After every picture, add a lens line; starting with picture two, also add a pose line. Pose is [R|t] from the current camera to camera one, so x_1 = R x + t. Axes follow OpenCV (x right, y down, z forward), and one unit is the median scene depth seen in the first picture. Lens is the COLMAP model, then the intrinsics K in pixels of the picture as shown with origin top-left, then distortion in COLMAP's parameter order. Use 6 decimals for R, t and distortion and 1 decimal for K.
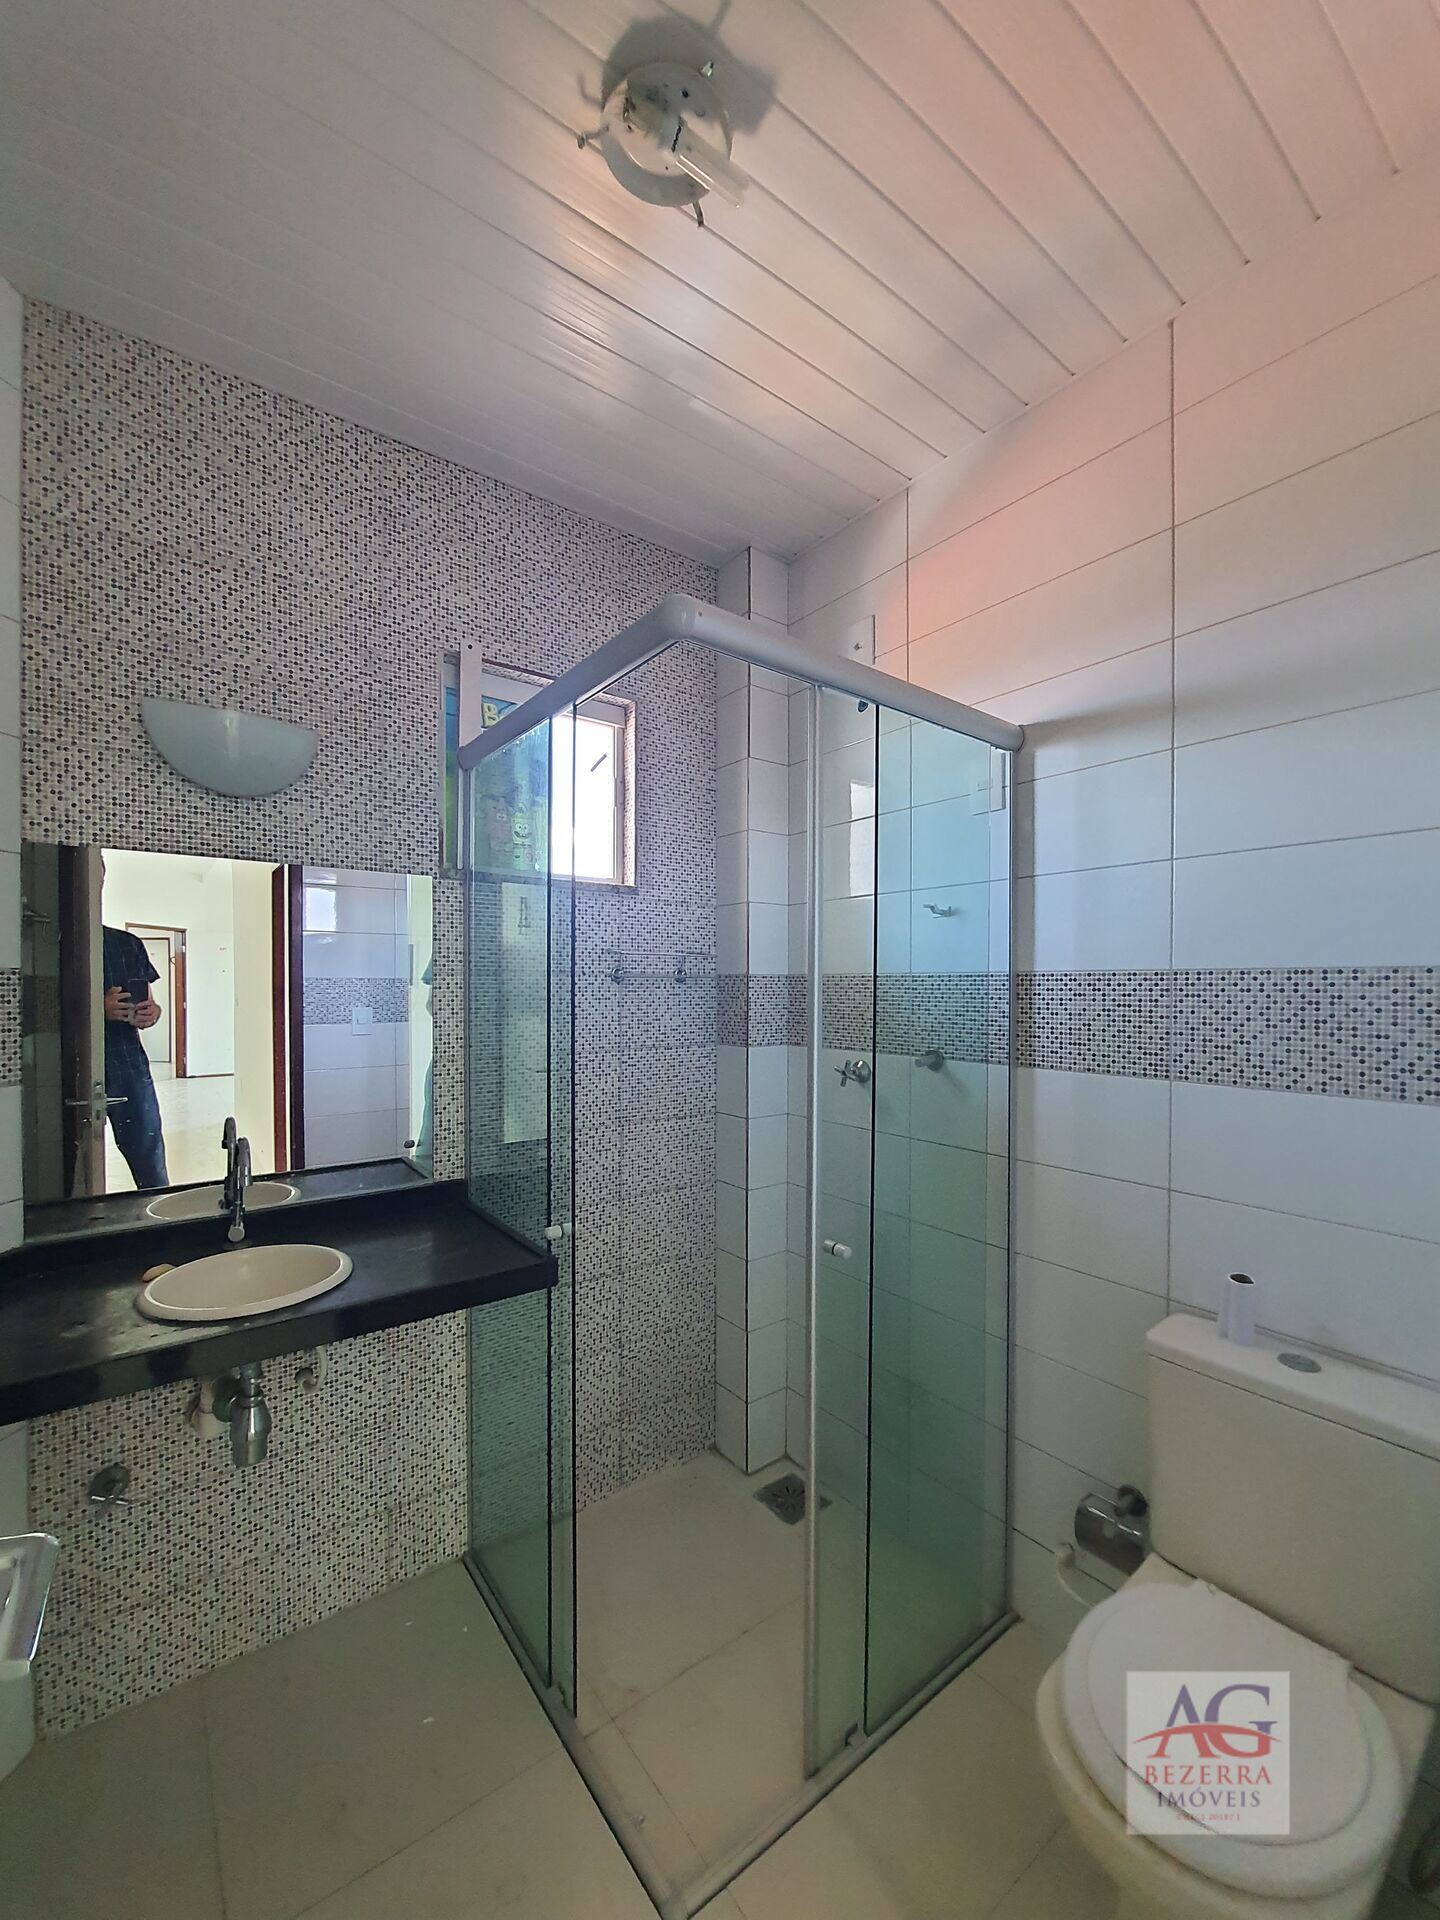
lens RADIAL K [[763.4, 0, 718.9], [0, 763.4, 994.7], [0, 0, 1]] dist [-0.011785, -0.000080]
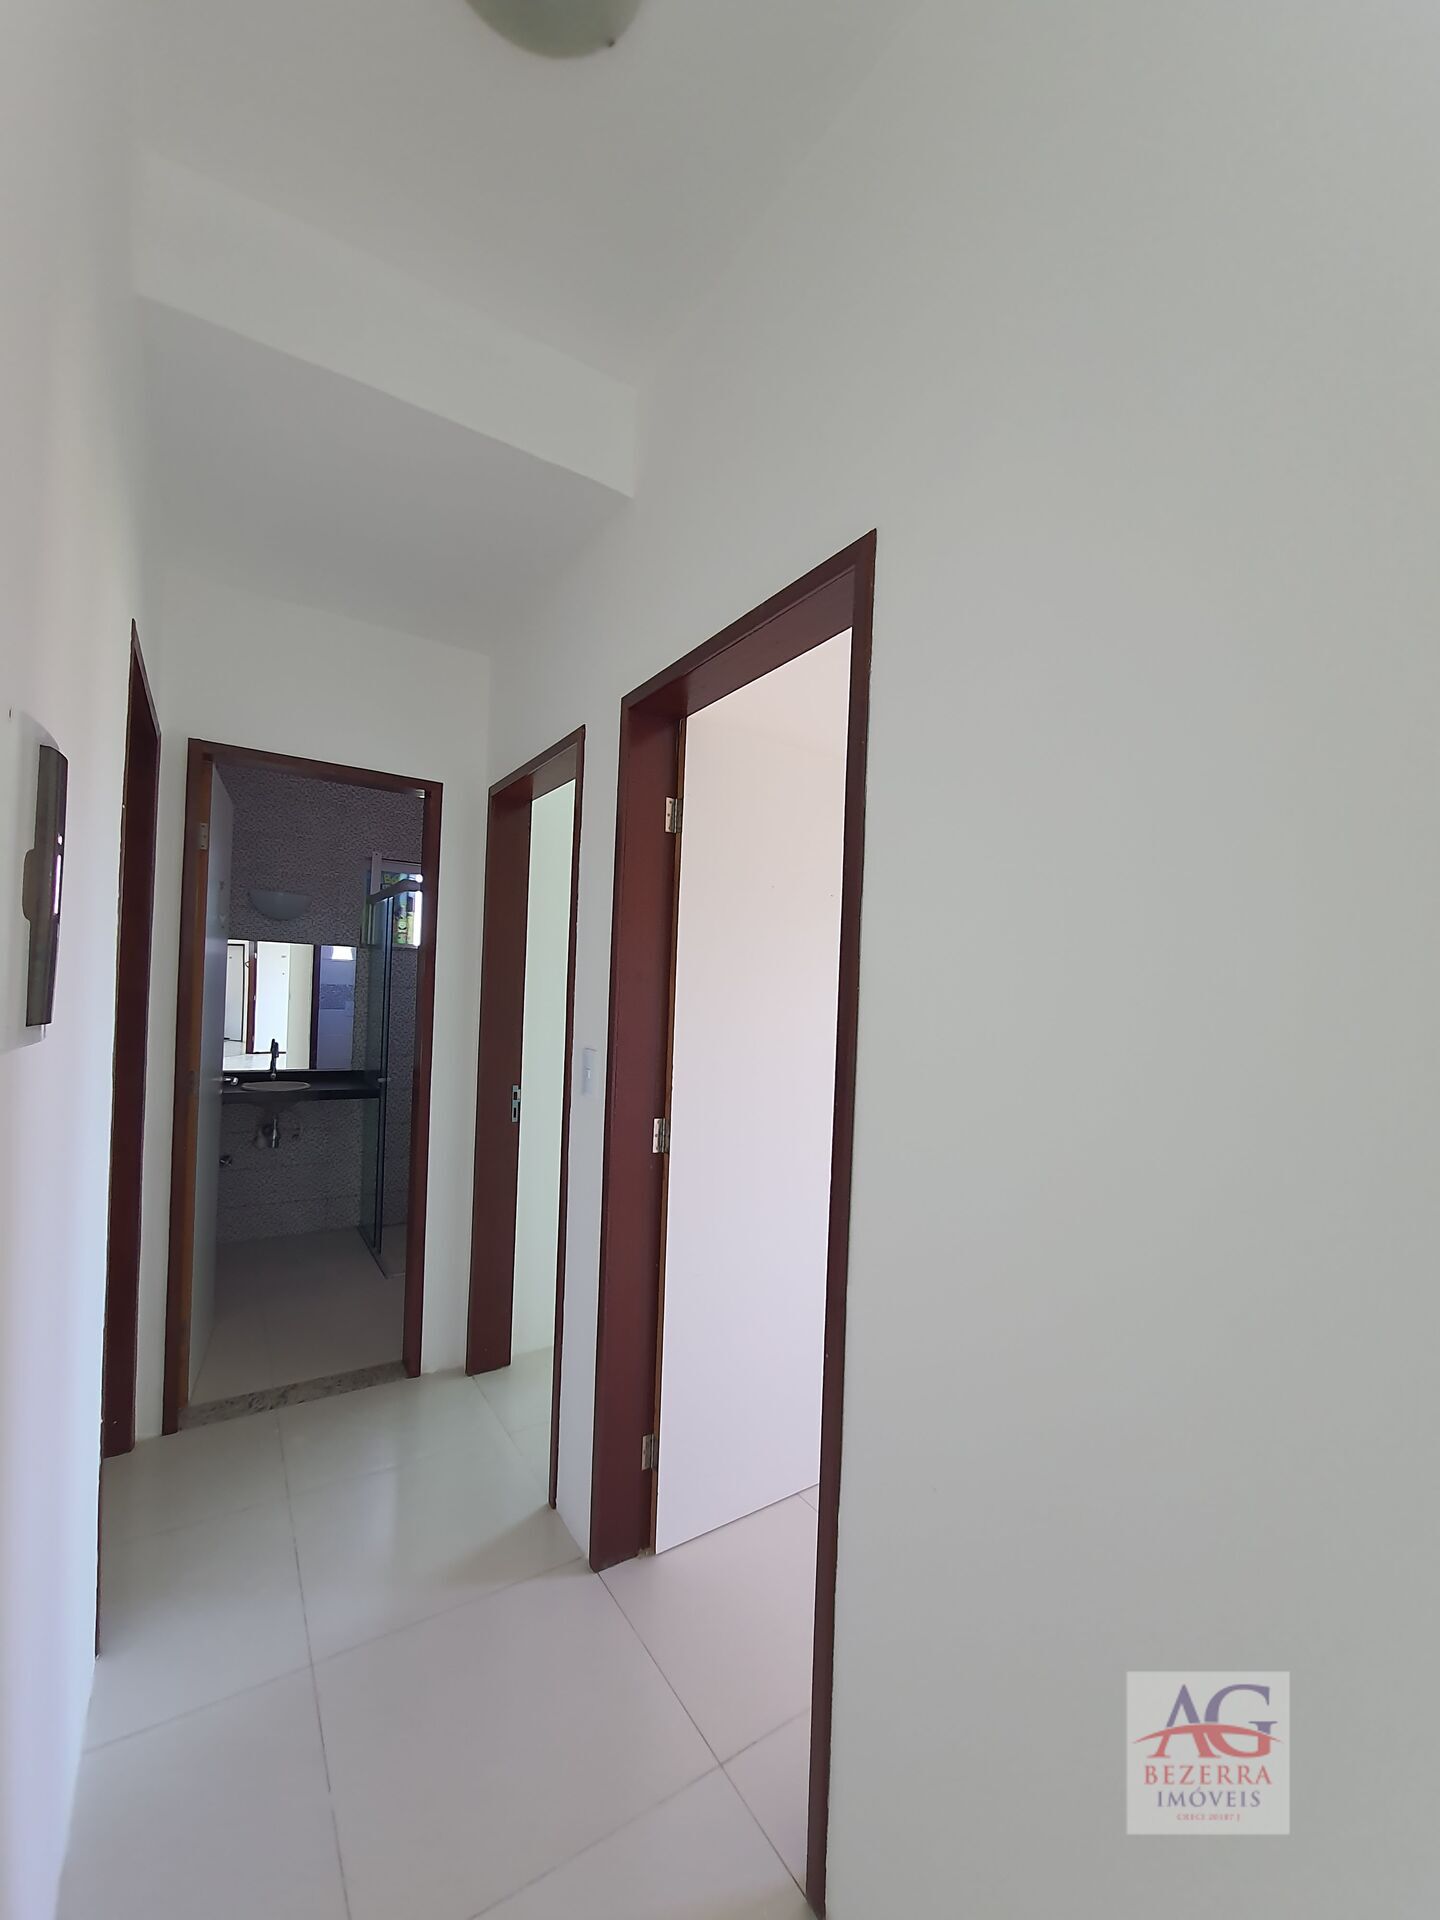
lens RADIAL K [[763.4, 0, 718.9], [0, 763.4, 994.7], [0, 0, 1]] dist [-0.011785, -0.000080]
pose [[0.997335, 0.035926, -0.063505, 0.987147], [-0.037010, 0.999187, -0.015980, -0.003060], [0.062879, 0.018288, 0.997854, -1.432721]]
